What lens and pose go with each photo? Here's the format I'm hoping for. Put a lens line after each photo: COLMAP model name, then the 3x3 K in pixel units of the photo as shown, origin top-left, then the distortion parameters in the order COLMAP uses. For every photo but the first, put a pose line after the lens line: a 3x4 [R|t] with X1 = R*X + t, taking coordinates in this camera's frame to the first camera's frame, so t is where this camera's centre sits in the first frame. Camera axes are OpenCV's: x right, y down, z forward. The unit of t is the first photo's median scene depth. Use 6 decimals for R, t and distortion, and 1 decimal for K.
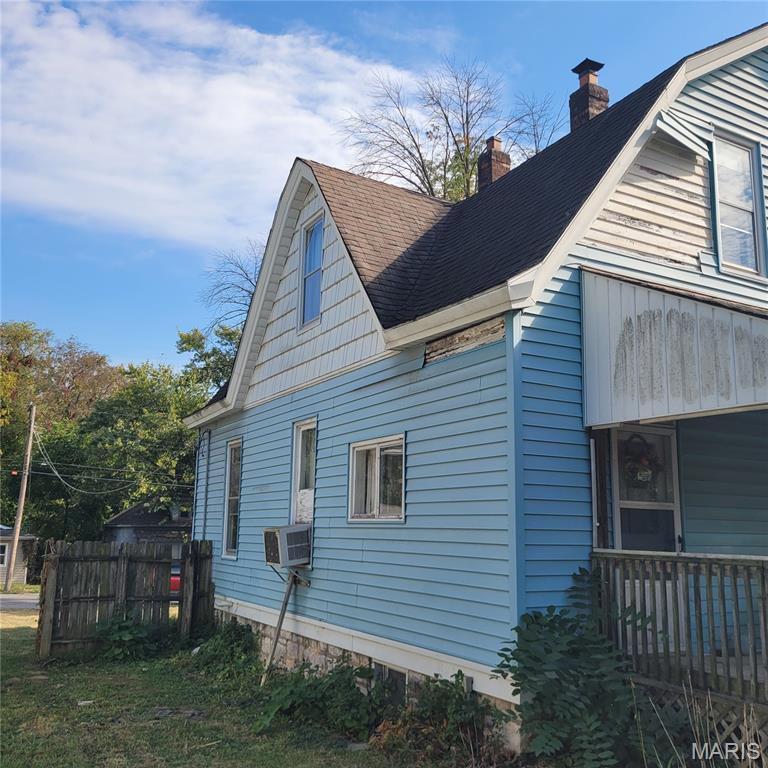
lens RADIAL K [[764.1, 0, 376.1], [0, 764.1, 384.2], [0, 0, 1]] dist [0.051804, -0.041400]
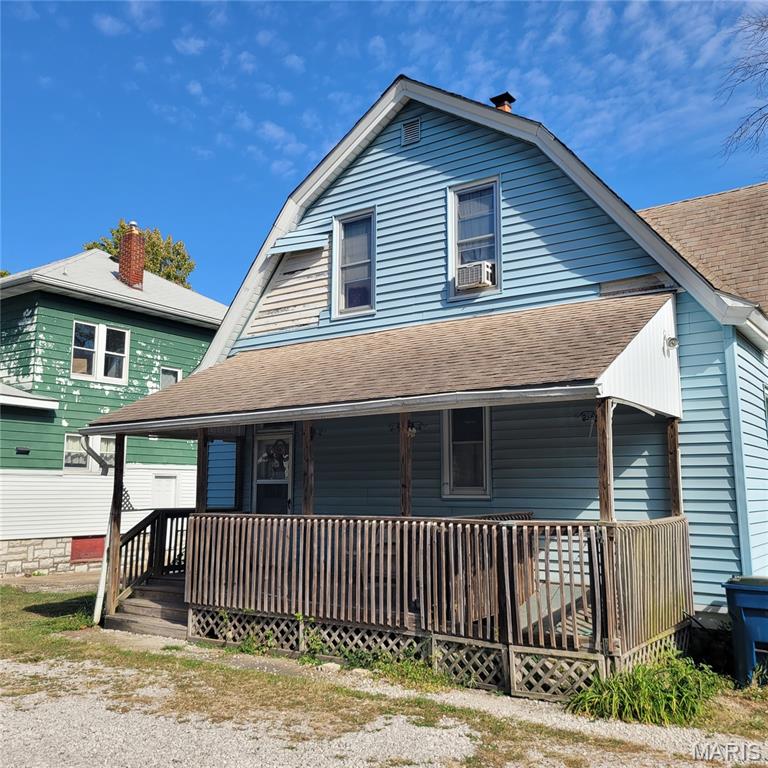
lens RADIAL K [[764.1, 0, 376.1], [0, 764.1, 384.2], [0, 0, 1]] dist [0.051804, -0.041400]
pose [[0.428111, -0.143251, -0.892301, 1.820196], [0.166450, 0.982964, -0.077947, 0.105564], [0.888266, -0.115153, 0.444662, 0.420810]]
